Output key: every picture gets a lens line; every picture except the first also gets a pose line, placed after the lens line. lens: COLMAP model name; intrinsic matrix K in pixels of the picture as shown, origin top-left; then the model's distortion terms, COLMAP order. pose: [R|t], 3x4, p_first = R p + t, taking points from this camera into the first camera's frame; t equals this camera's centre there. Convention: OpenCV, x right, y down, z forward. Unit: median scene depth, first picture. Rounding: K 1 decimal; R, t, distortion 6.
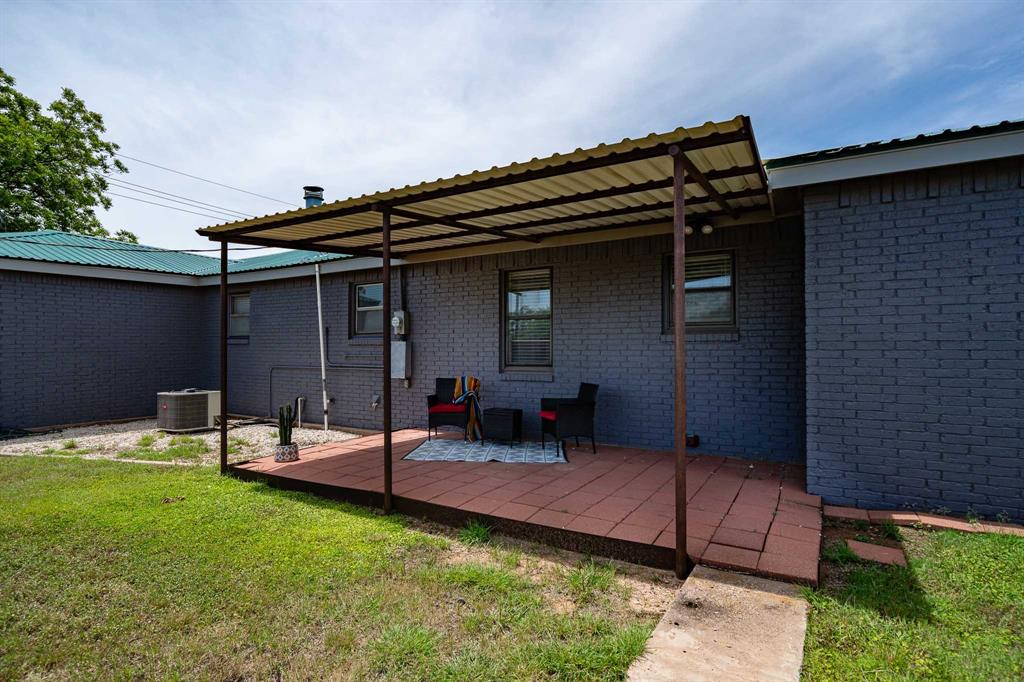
lens RADIAL K [[511.2, 0, 511.7], [0, 511.2, 343.5], [0, 0, 1]] dist [-0.001207, -0.000507]
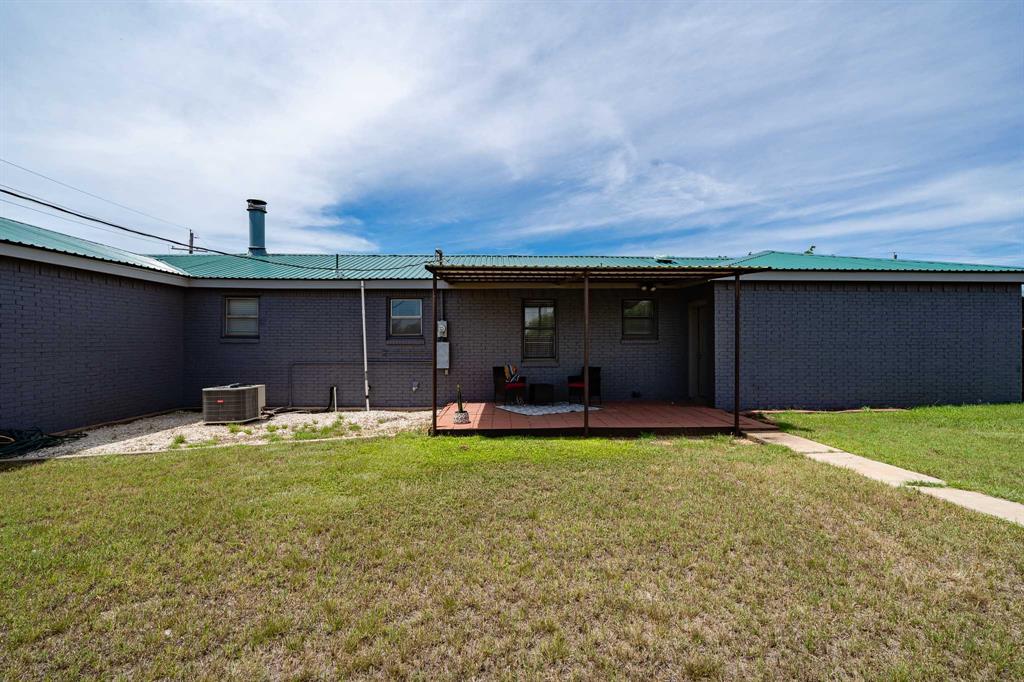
lens RADIAL K [[397.2, 0, 516.1], [0, 397.2, 336.5], [0, 0, 1]] dist [-0.002706, 0.000062]
pose [[0.855536, 0.012645, 0.517588, -0.580135], [-0.006352, 0.999883, -0.013927, -0.005542], [-0.517704, 0.008627, 0.855517, -0.045173]]
